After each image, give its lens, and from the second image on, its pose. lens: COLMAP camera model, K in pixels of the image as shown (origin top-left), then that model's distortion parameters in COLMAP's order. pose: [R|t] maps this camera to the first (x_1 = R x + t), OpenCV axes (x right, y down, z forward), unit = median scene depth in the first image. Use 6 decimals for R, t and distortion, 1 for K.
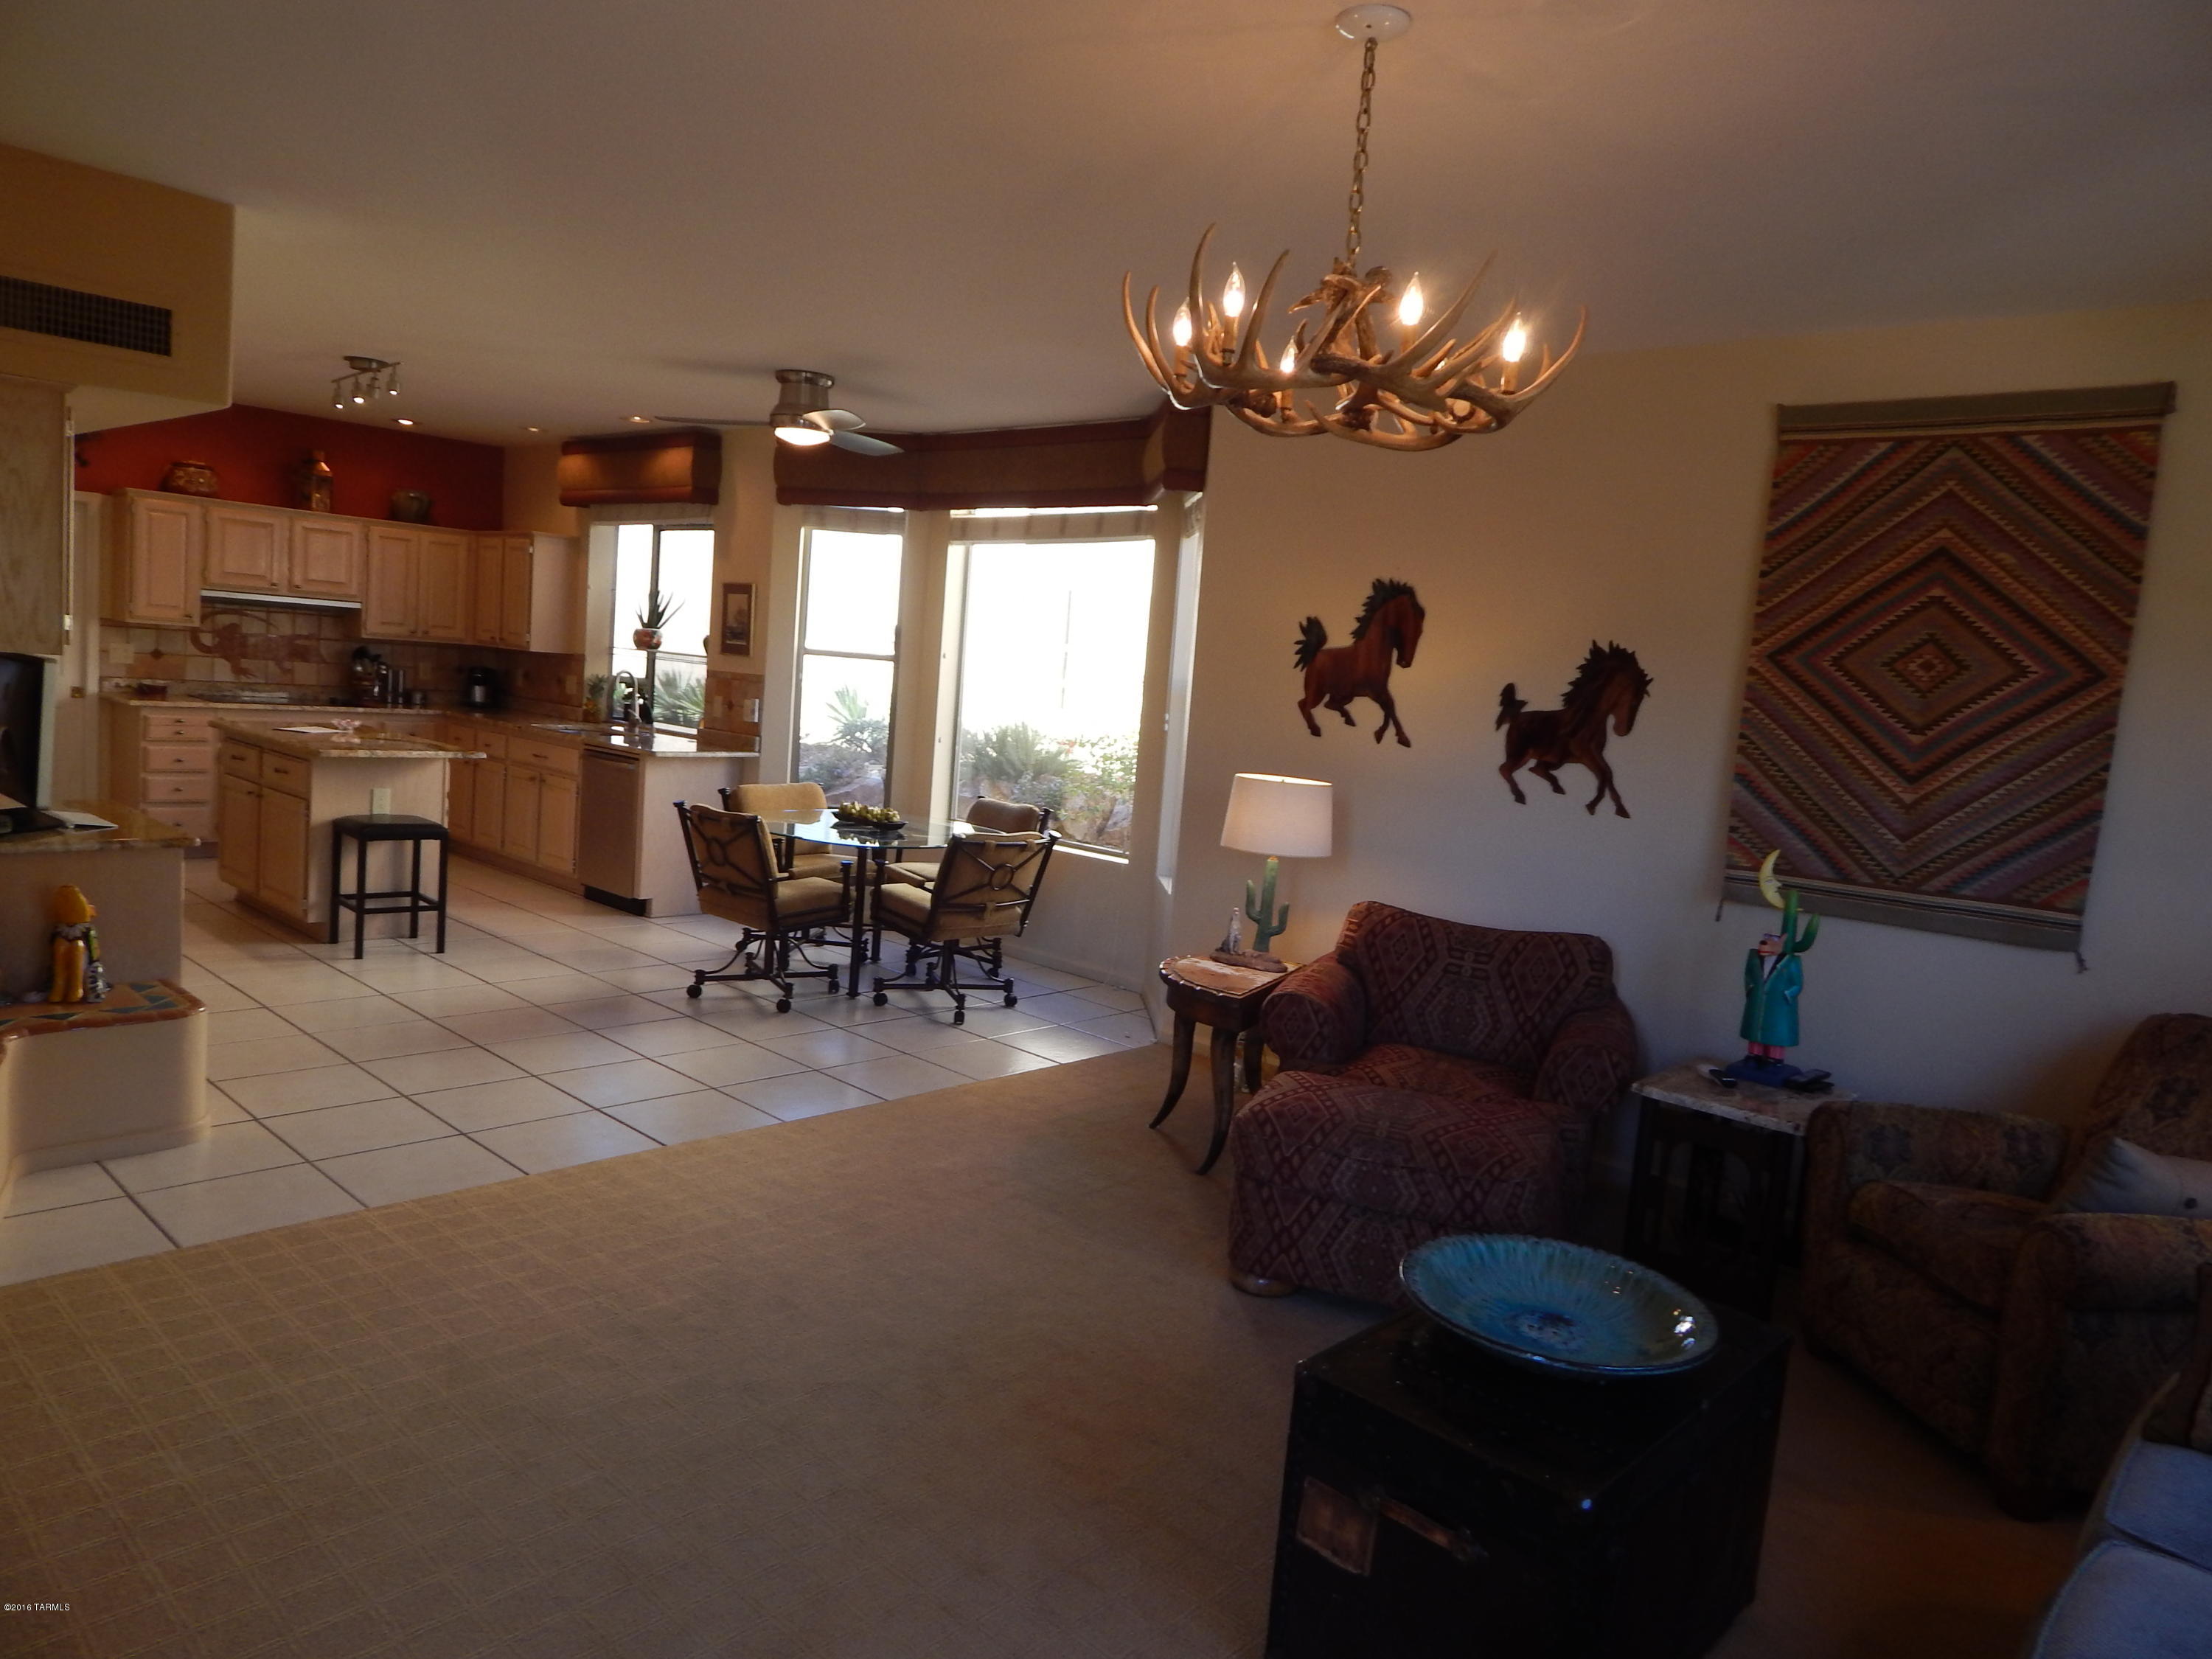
lens RADIAL K [[1512.4, 0, 1106.0], [0, 1512.4, 829.5], [0, 0, 1]] dist [0.035910, -0.025277]
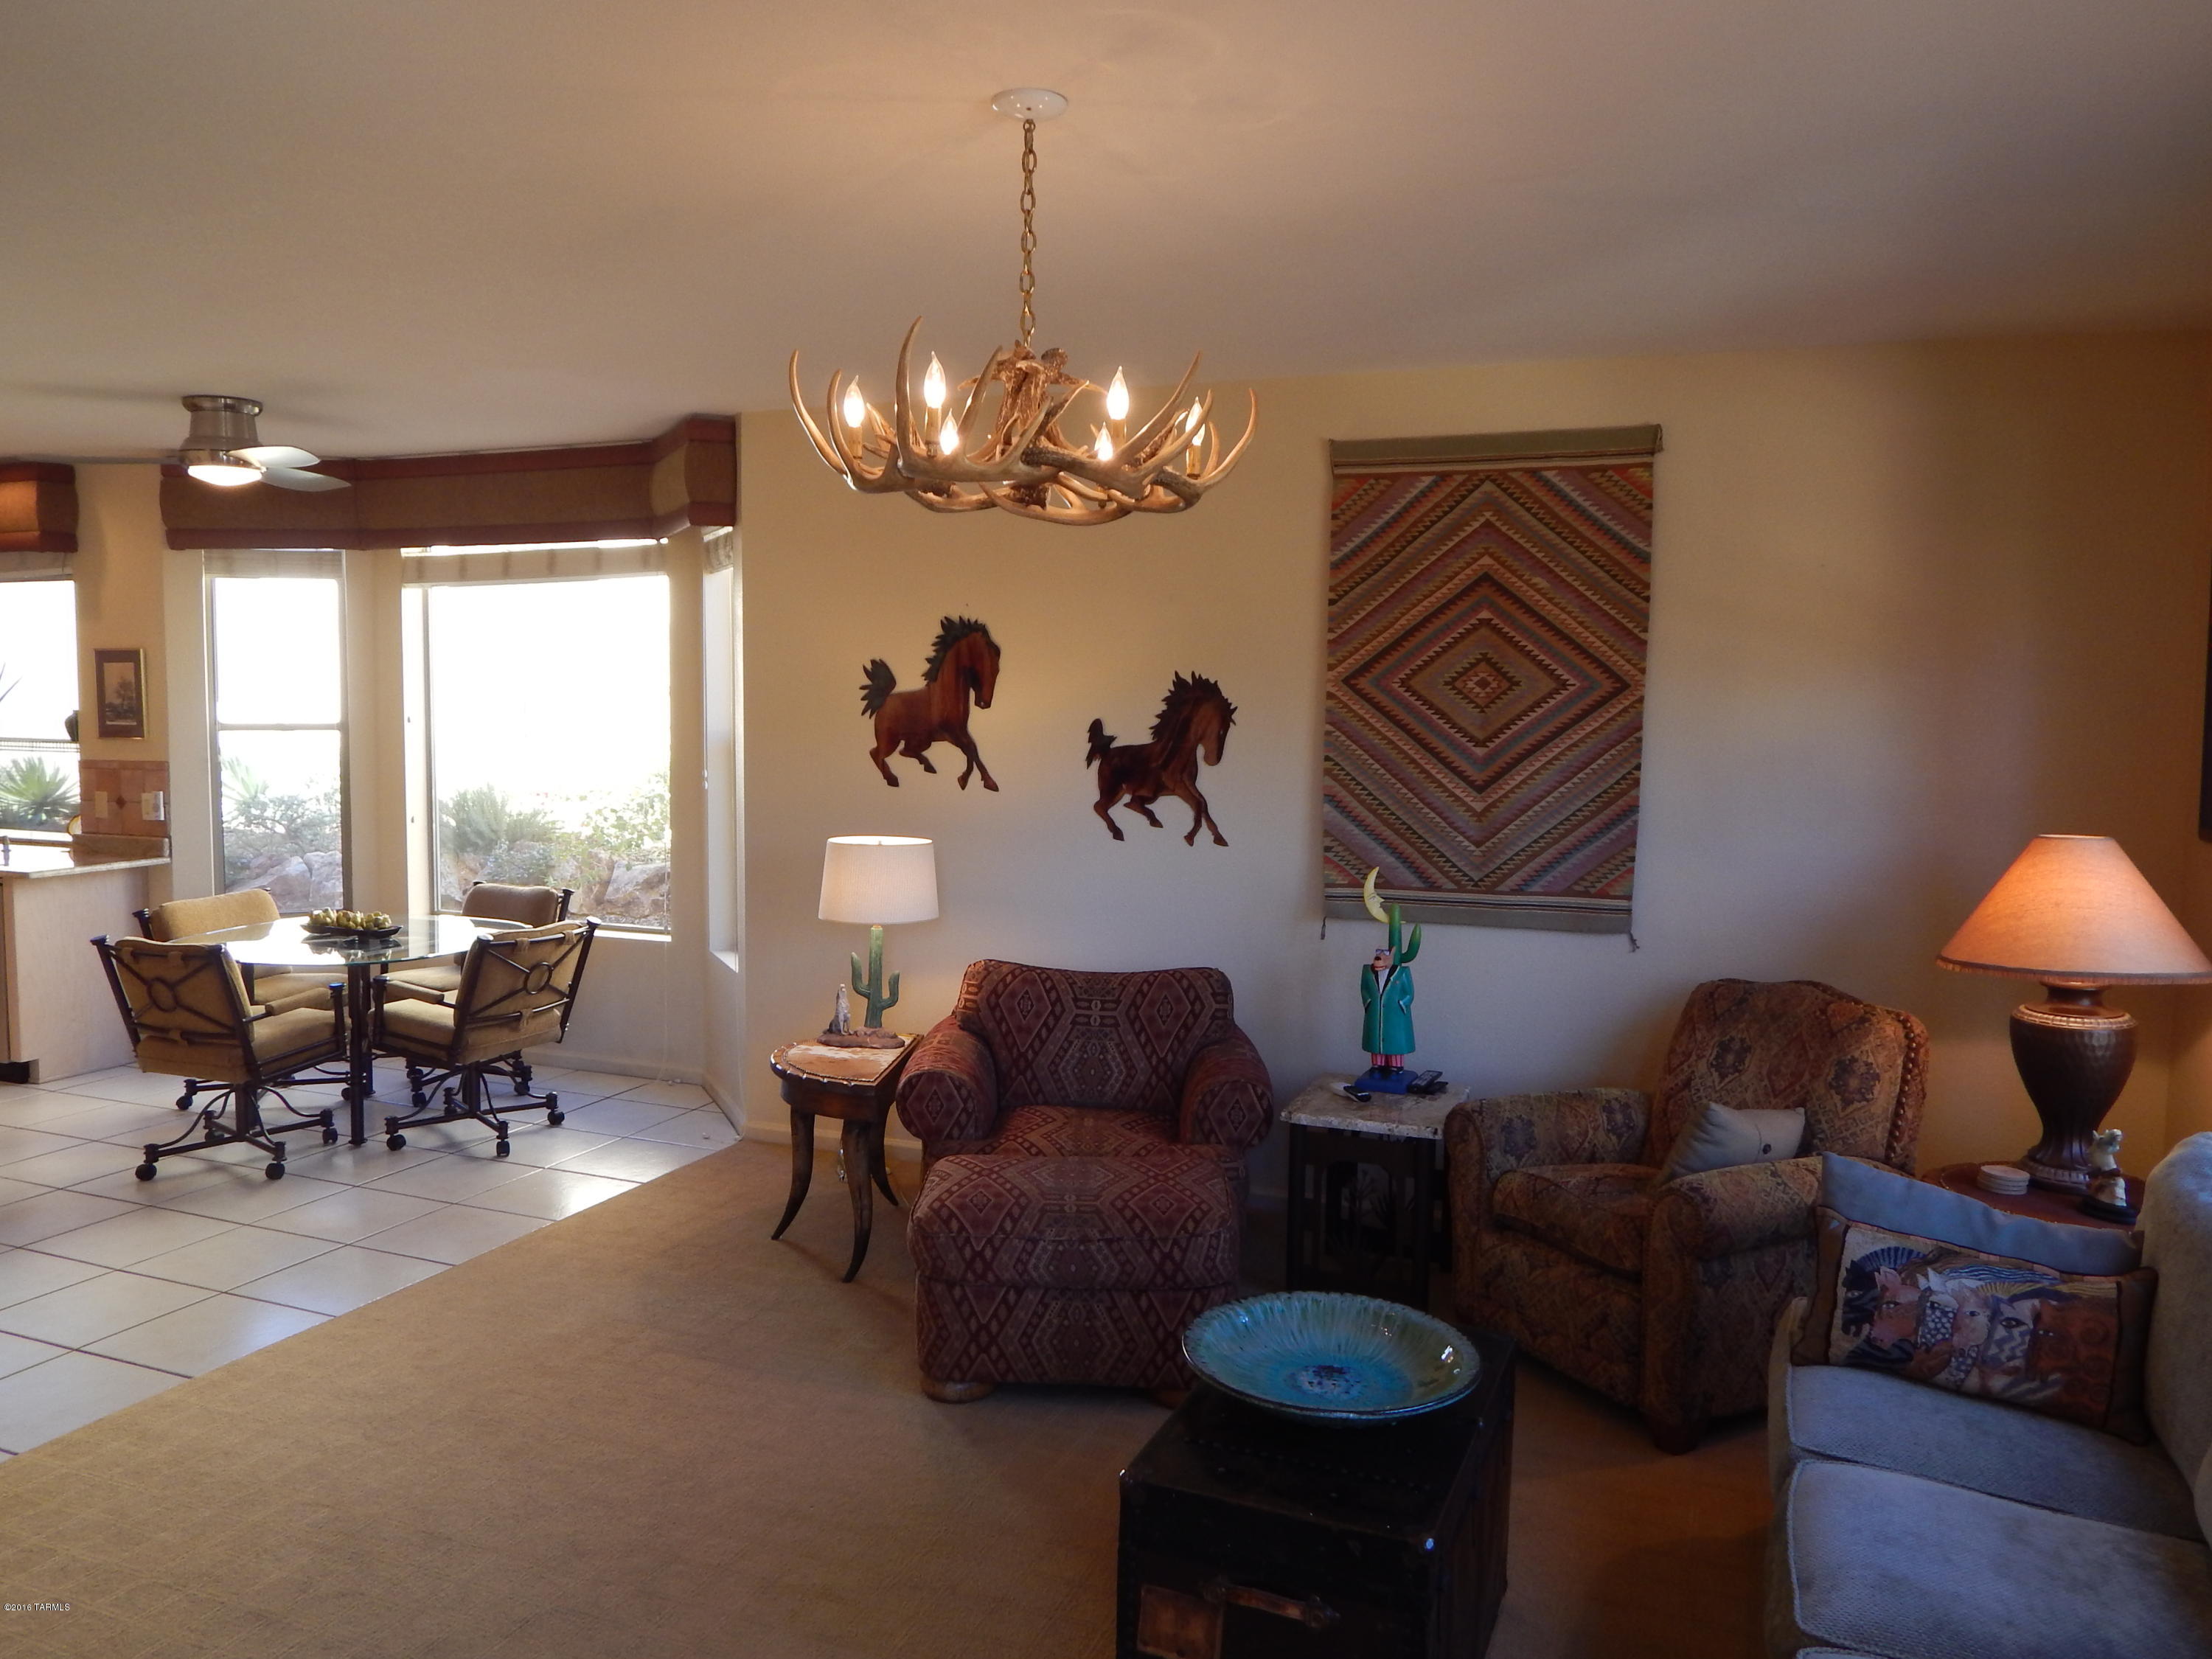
lens RADIAL K [[1681.2, 0, 1106.0], [0, 1681.2, 829.5], [0, 0, 1]] dist [0.027240, -0.005947]
pose [[0.931988, -0.099254, 0.348637, -0.131209], [0.100608, 0.994824, 0.014270, -0.047304], [-0.348249, 0.021776, 0.937149, -0.017924]]
